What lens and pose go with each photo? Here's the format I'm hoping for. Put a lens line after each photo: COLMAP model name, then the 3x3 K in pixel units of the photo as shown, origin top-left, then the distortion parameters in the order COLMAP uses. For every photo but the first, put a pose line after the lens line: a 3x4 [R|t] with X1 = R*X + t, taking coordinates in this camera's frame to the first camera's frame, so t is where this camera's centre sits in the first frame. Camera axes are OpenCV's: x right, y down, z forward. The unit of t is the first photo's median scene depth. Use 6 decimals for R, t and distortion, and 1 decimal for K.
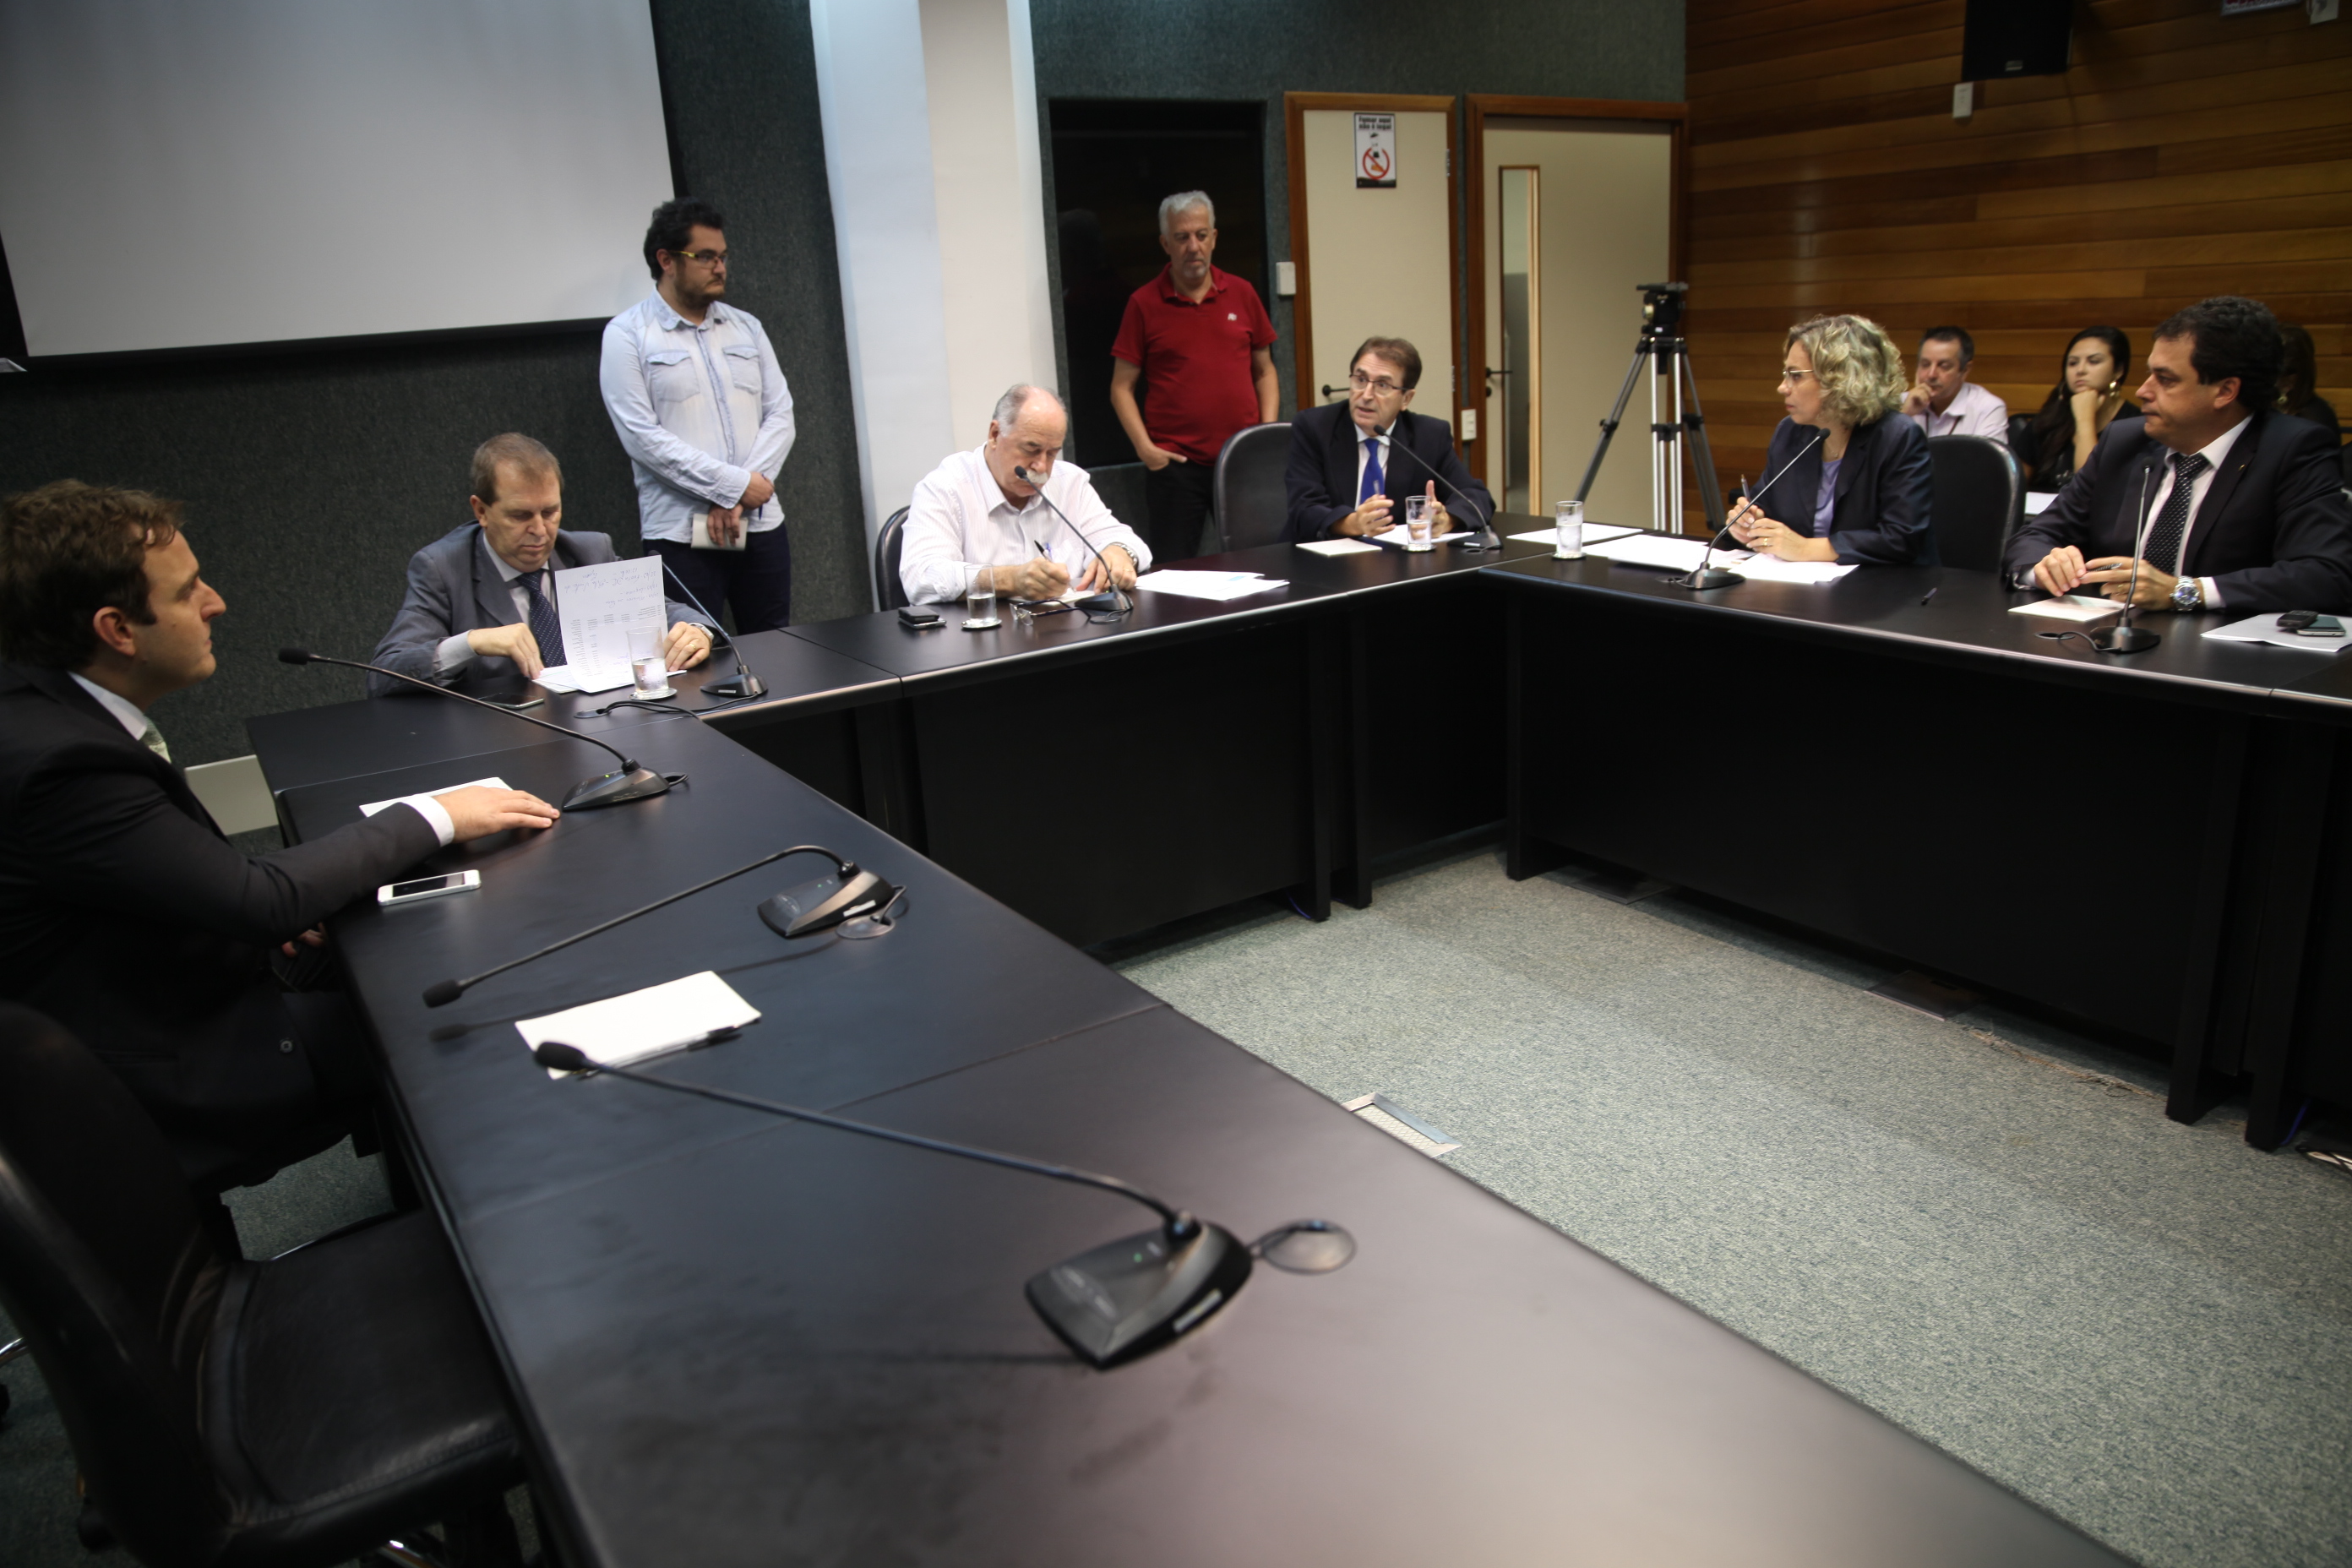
lens RADIAL K [[1618.9, 0, 1175.8], [0, 1618.9, 771.2], [0, 0, 1]] dist [-0.093380, 0.067691]
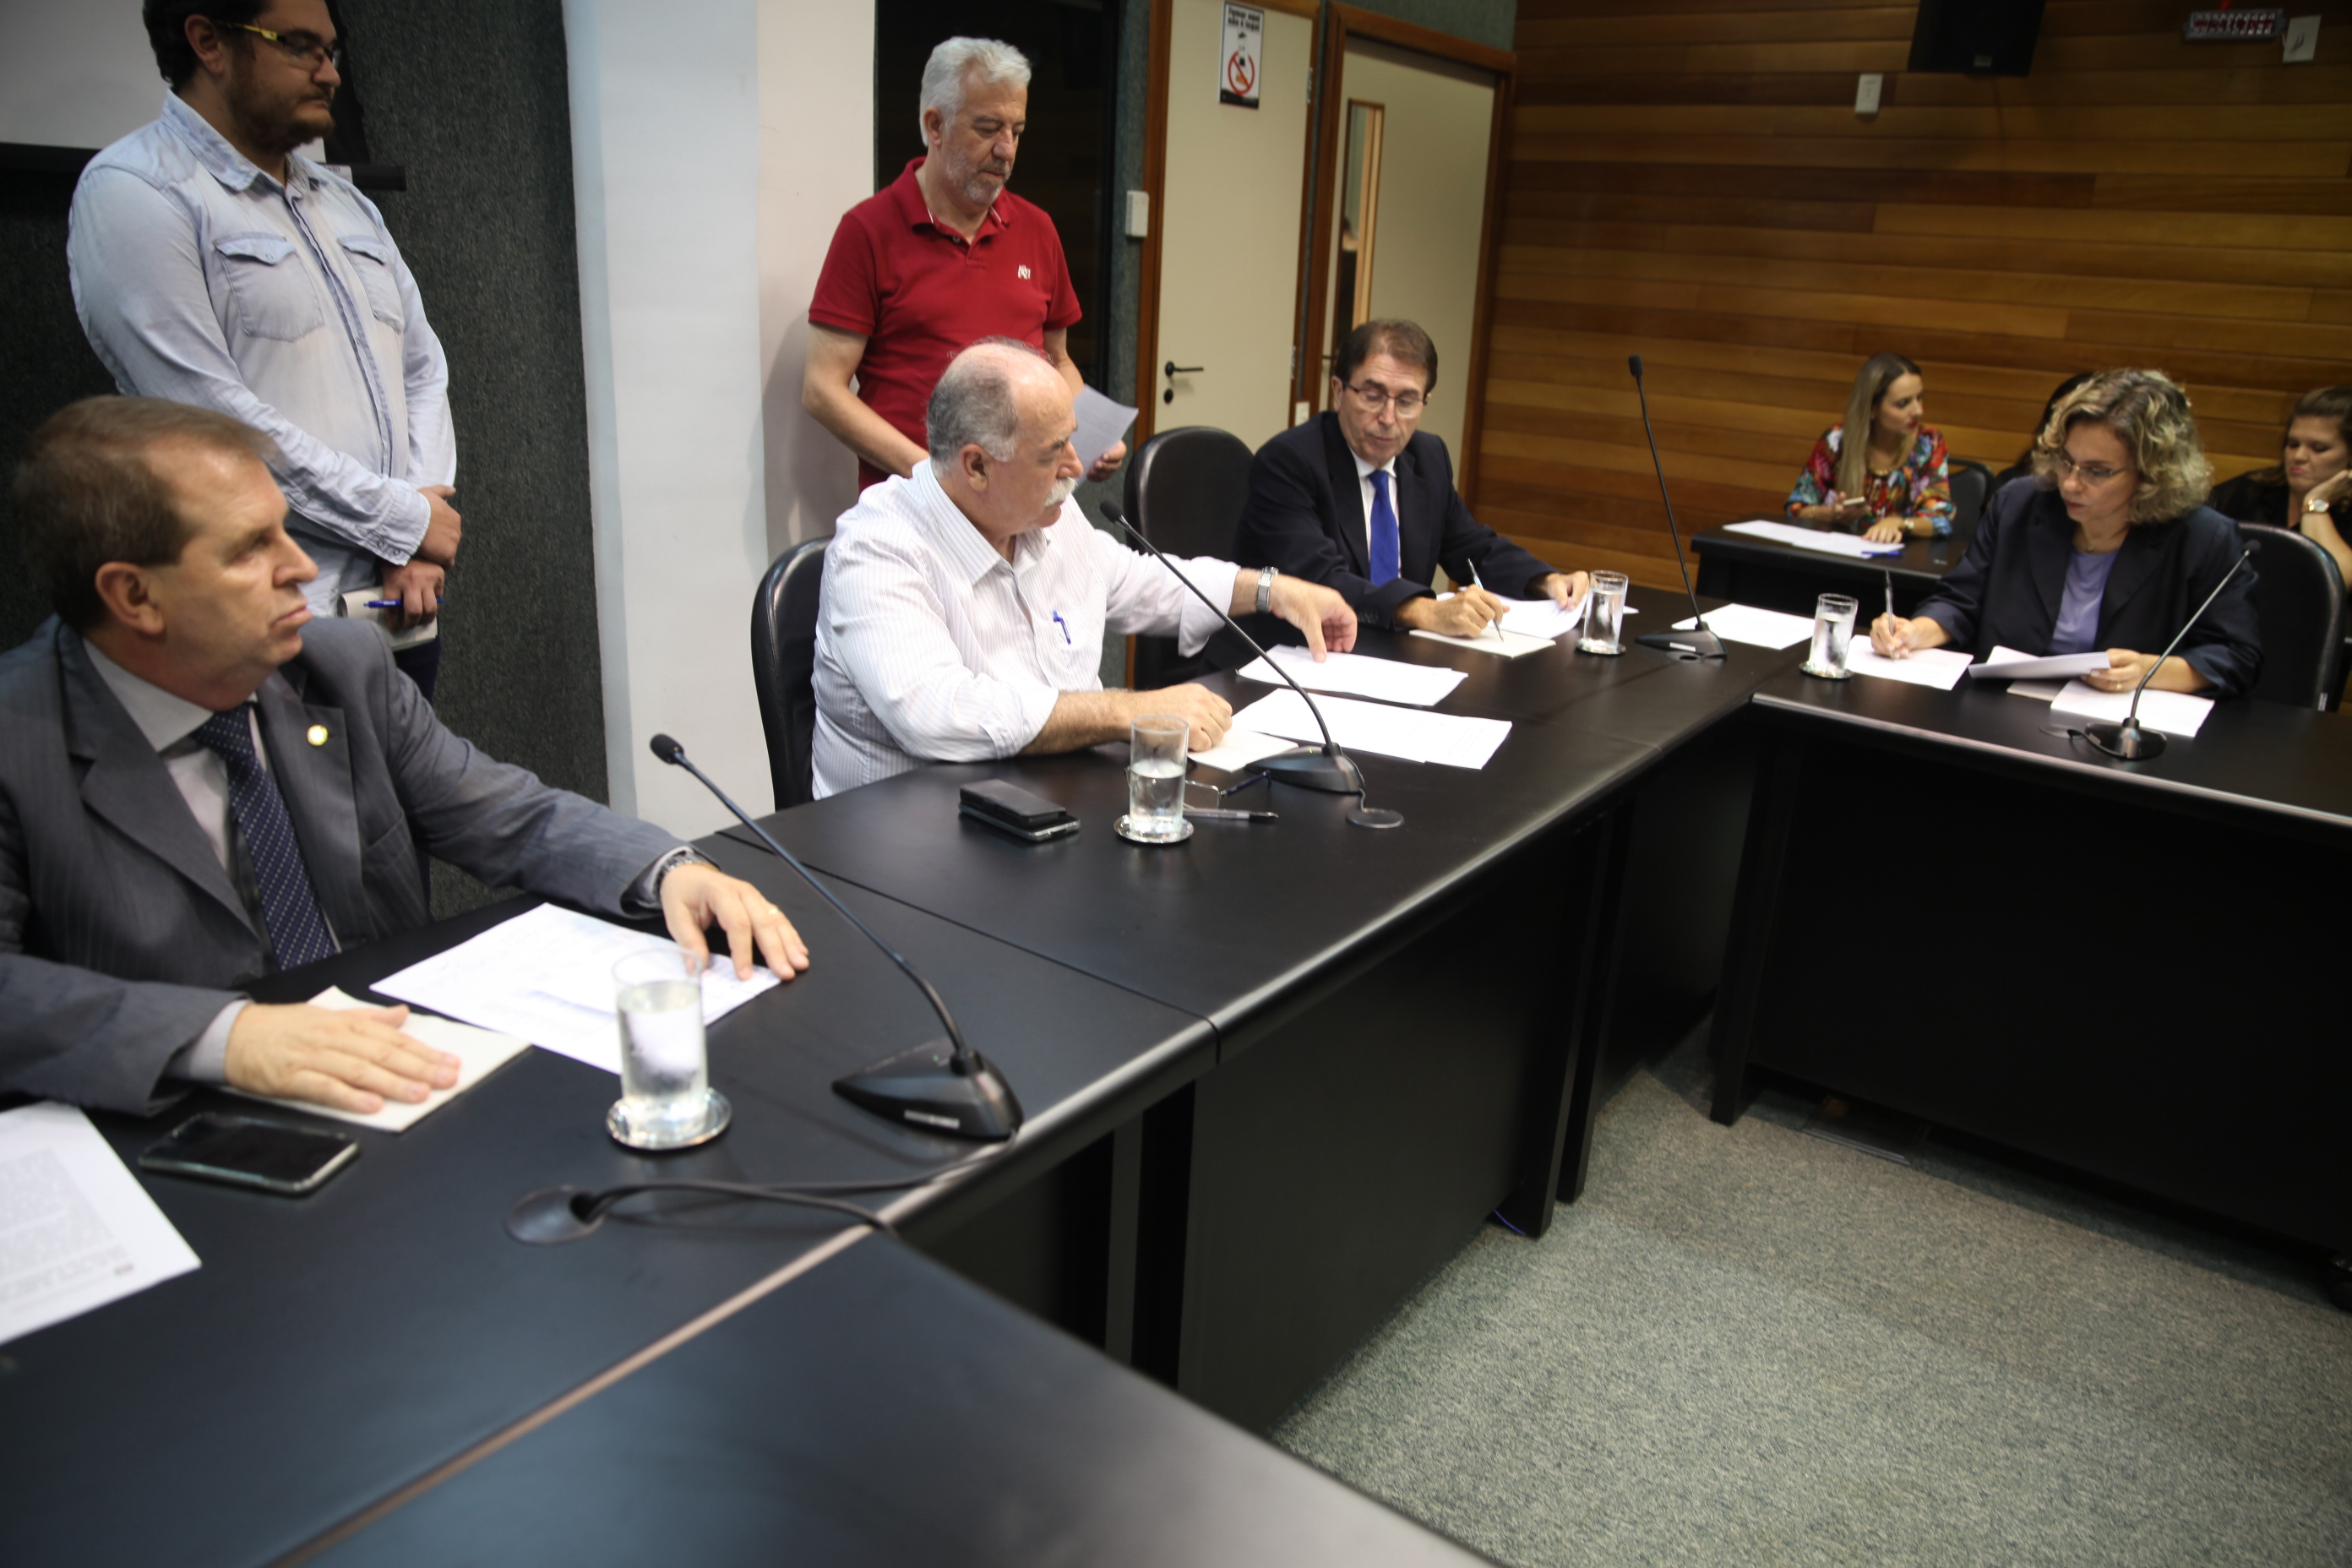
lens RADIAL K [[1618.9, 0, 1173.1], [0, 1618.9, 770.2], [0, 0, 1]] dist [-0.093380, 0.067691]
pose [[0.934546, -0.011249, 0.355665, -0.219122], [-0.000030, 0.999498, 0.031689, -0.091850], [-0.355843, -0.029625, 0.934076, 0.366220]]
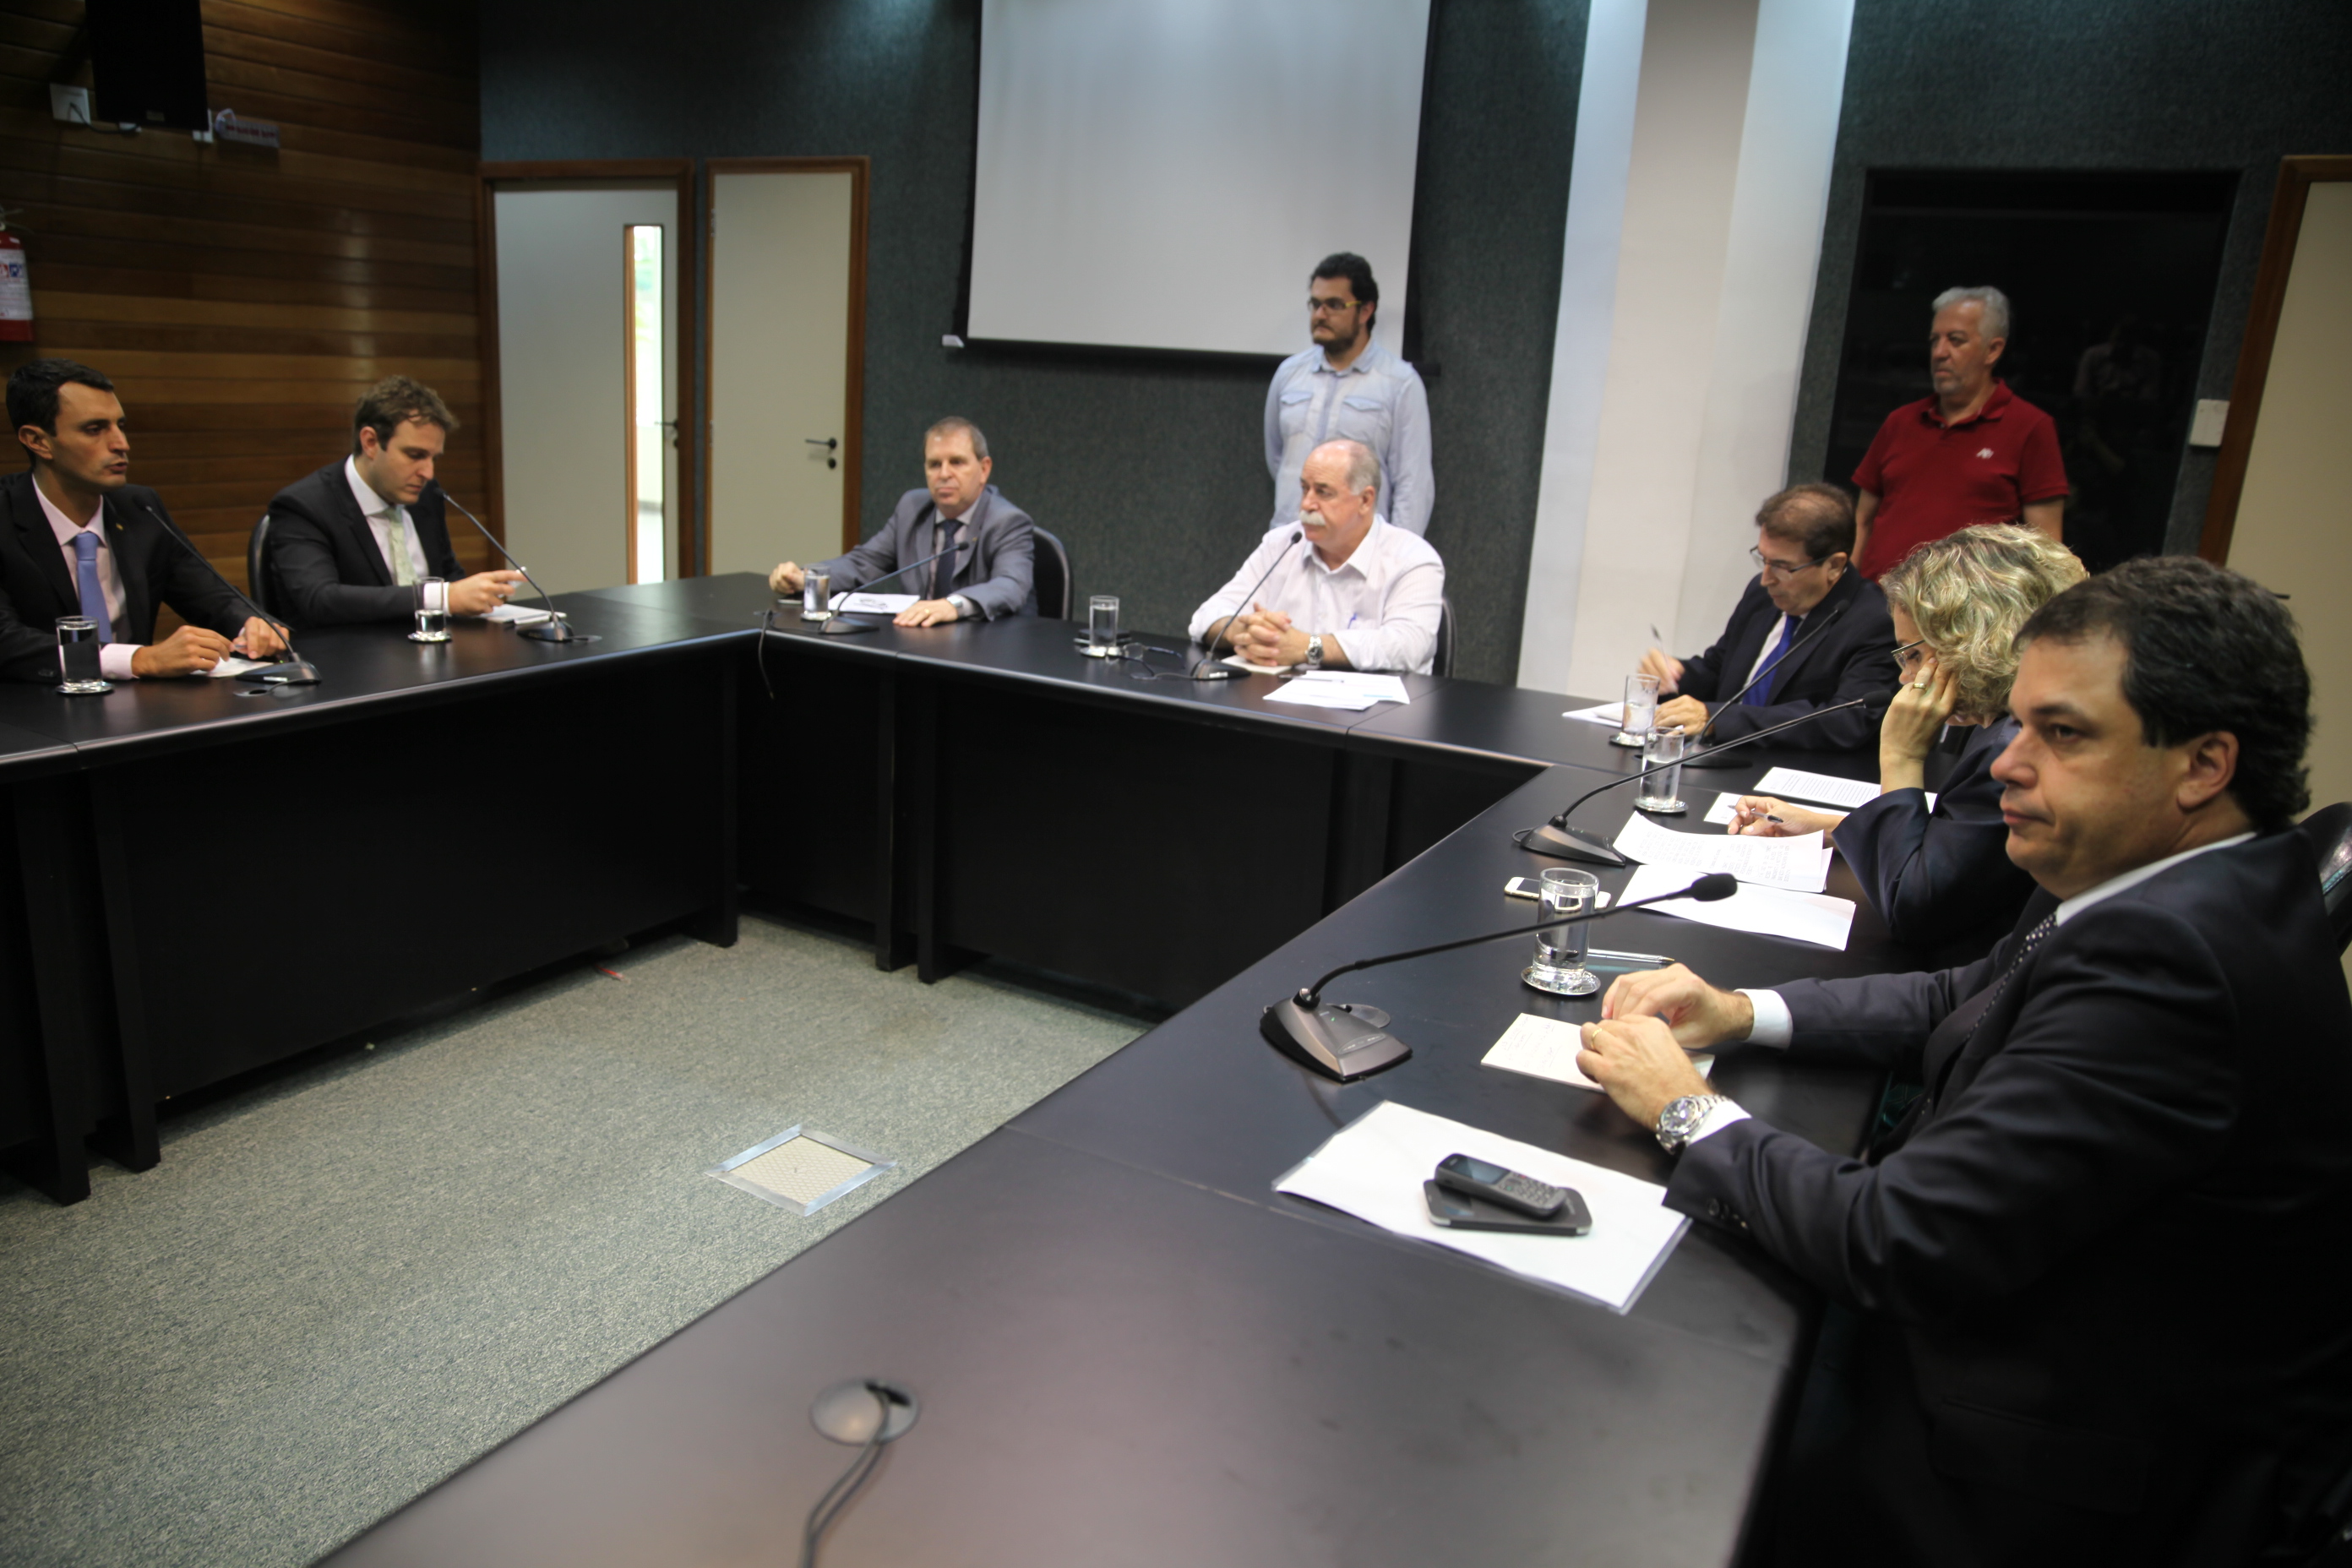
lens RADIAL K [[1618.9, 0, 1165.4], [0, 1618.9, 758.0], [0, 0, 1]] dist [-0.093380, 0.067691]
pose [[0.447925, 0.292913, -0.844728, 0.593582], [-0.338700, 0.929983, 0.142877, -0.138550], [0.827433, 0.222111, 0.515773, 0.365575]]
